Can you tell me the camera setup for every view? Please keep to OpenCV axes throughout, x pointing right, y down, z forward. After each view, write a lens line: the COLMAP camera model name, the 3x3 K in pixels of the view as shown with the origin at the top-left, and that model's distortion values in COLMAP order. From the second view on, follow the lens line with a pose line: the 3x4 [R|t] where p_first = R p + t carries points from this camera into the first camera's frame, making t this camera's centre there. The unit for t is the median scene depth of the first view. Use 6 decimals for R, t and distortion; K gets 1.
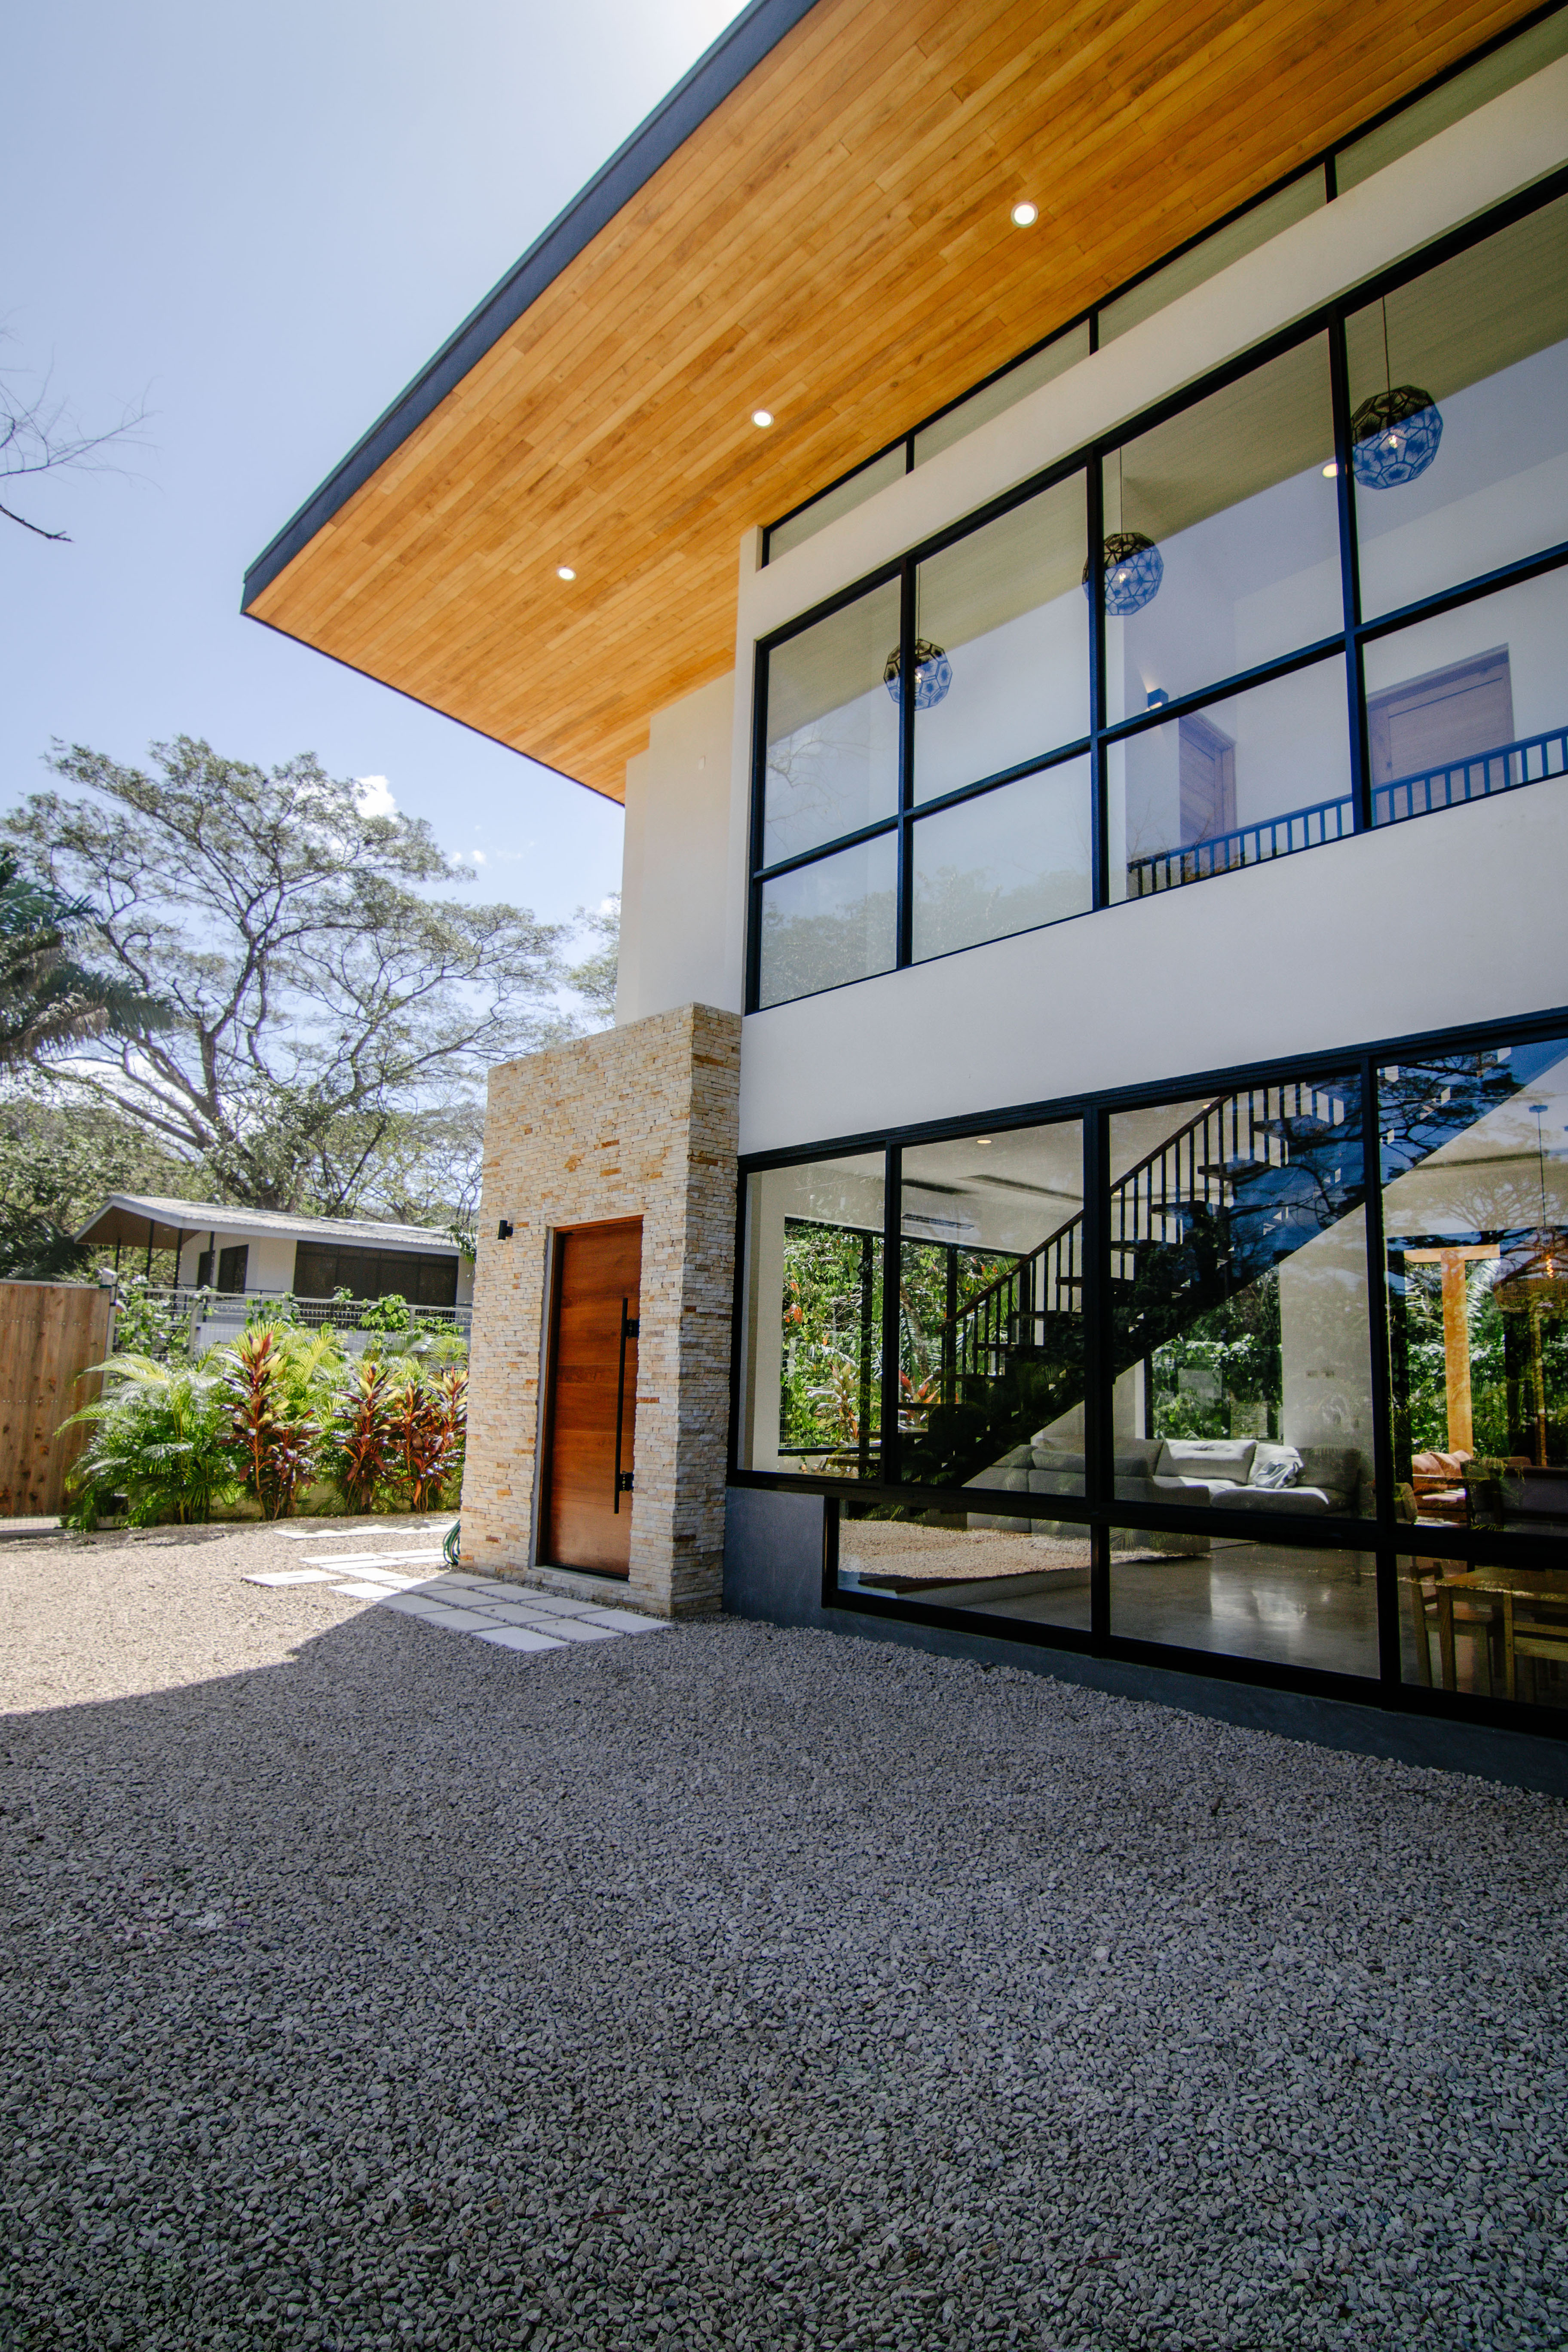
lens RADIAL K [[1205.5, 0, 777.4], [0, 1205.5, 1168.0], [0, 0, 1]] dist [0.005514, -0.023497]
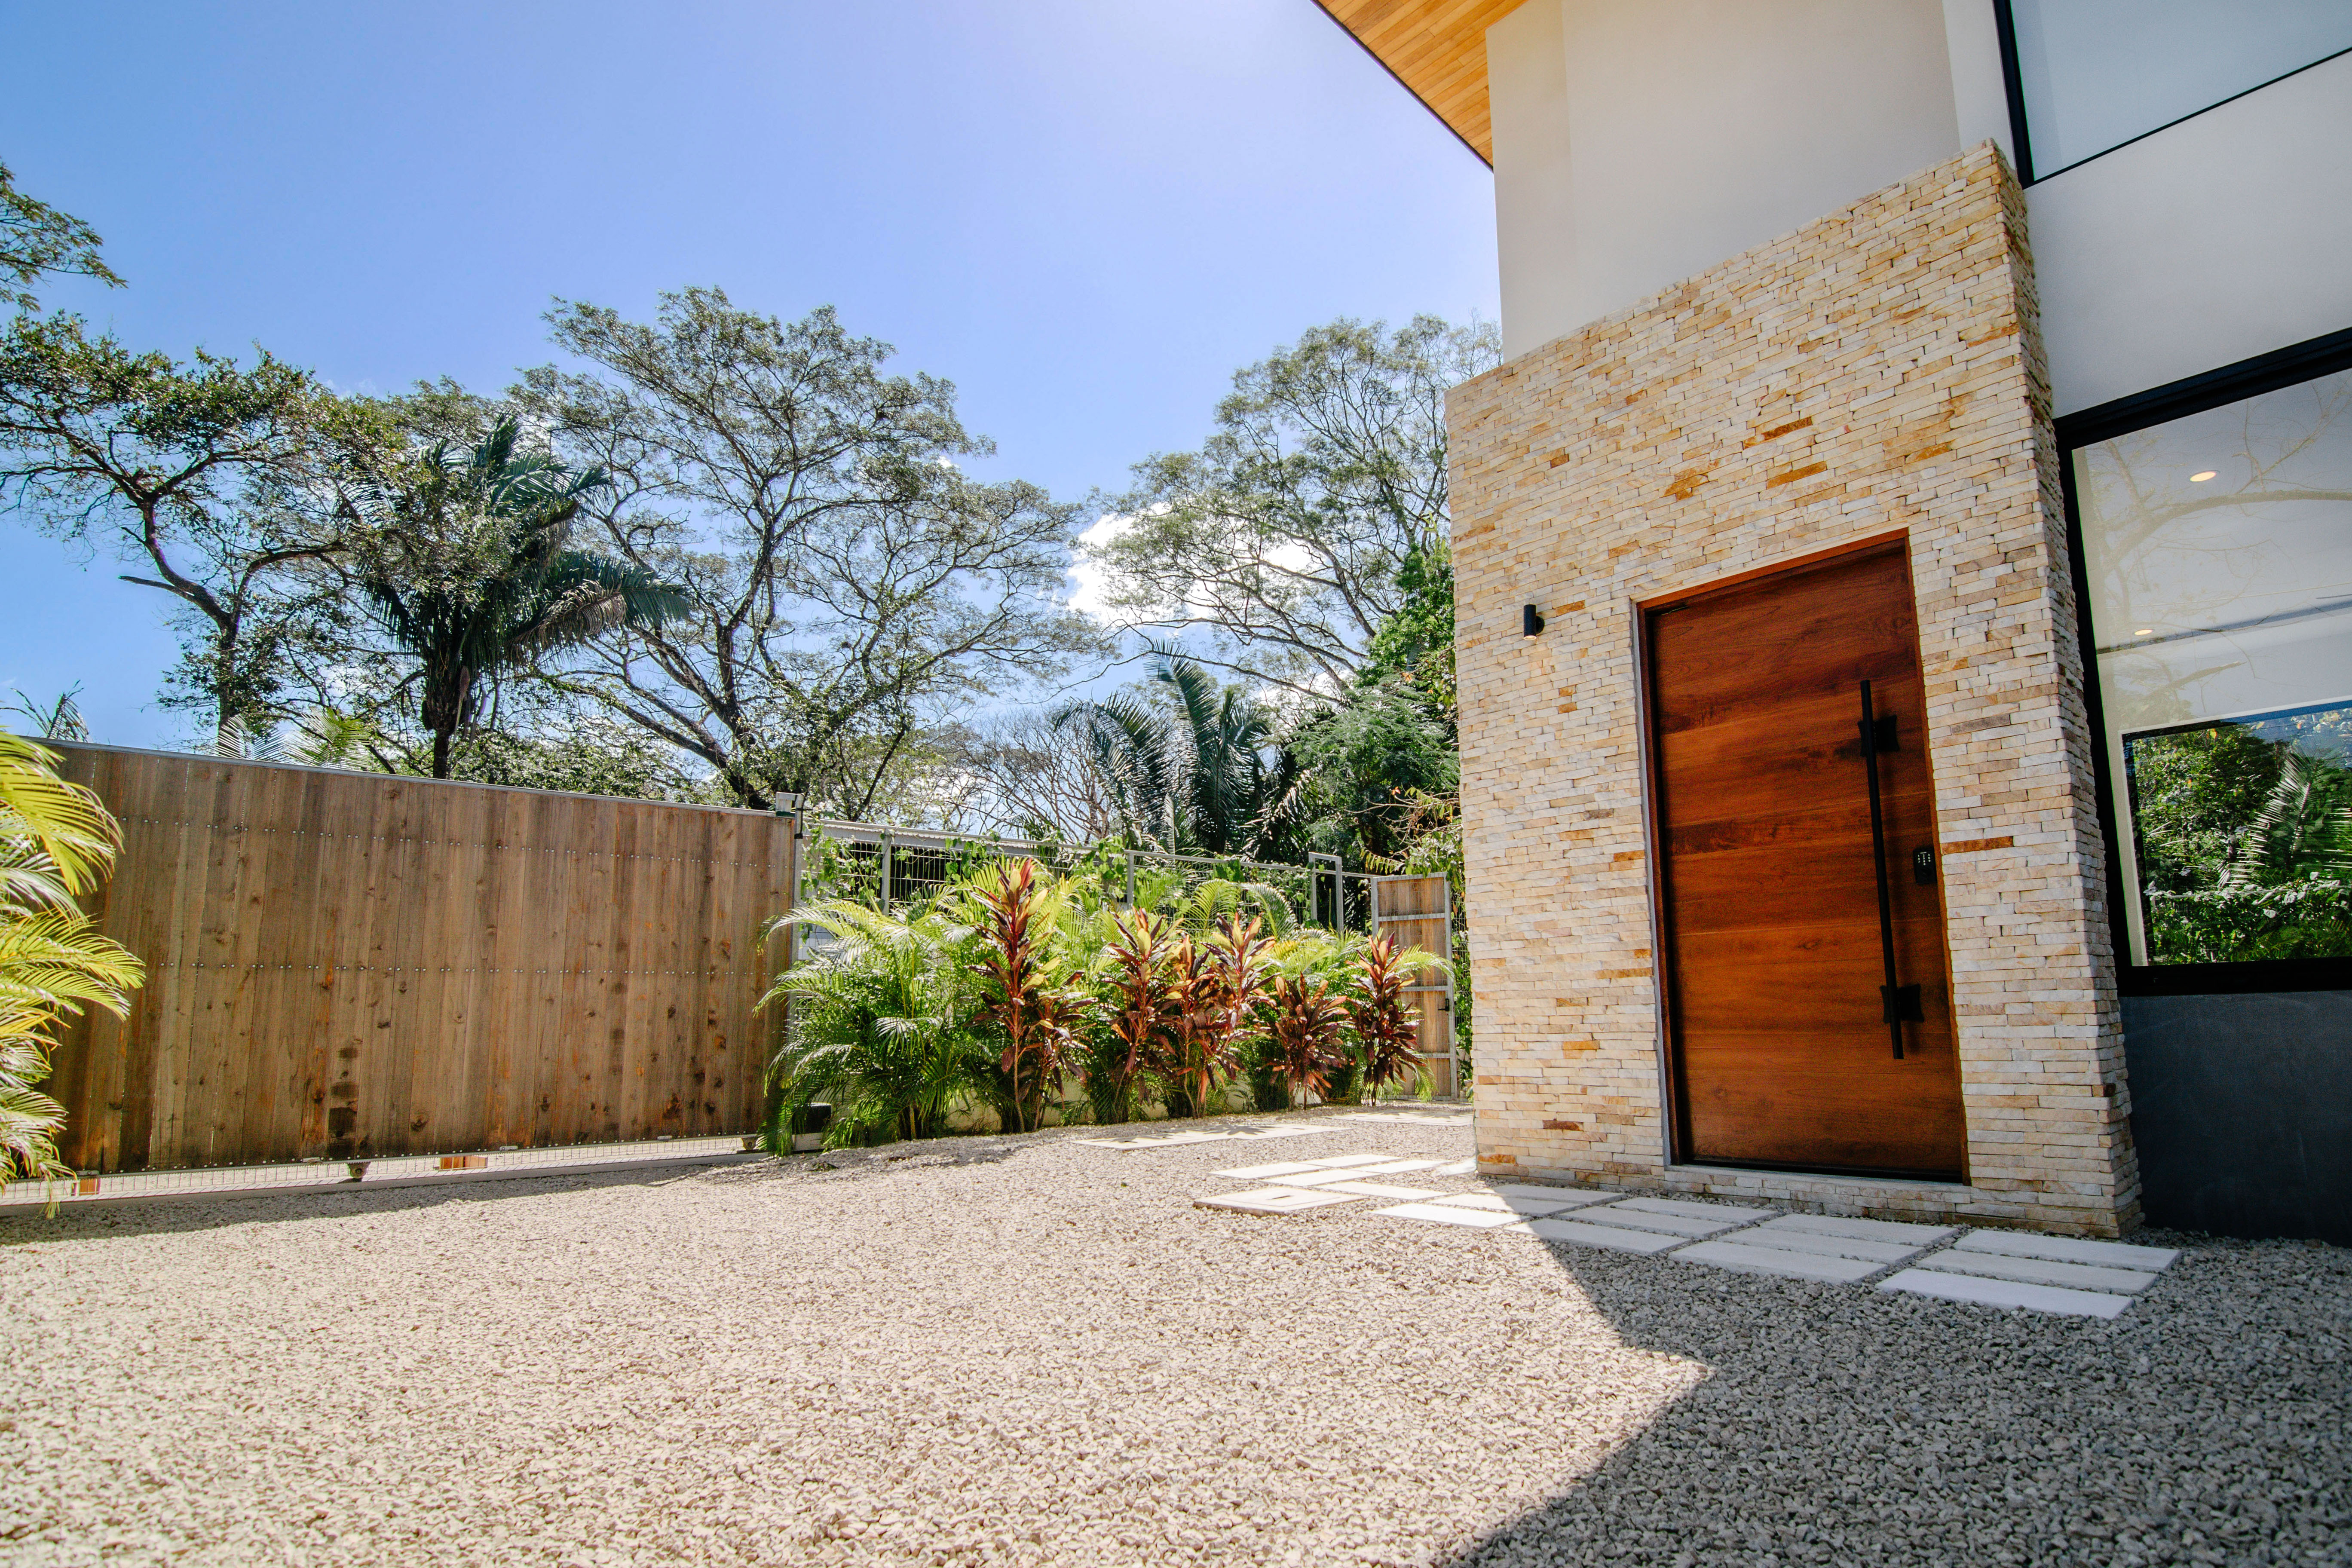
lens RADIAL K [[1205.5, 0, 1176.0], [0, 1205.5, 784.0], [0, 0, 1]] dist [0.005514, -0.023497]
pose [[0.998008, -0.050550, -0.037733, -0.110377], [0.050135, 0.998672, -0.011871, 0.037620], [0.038283, 0.009956, 0.999217, 0.108062]]
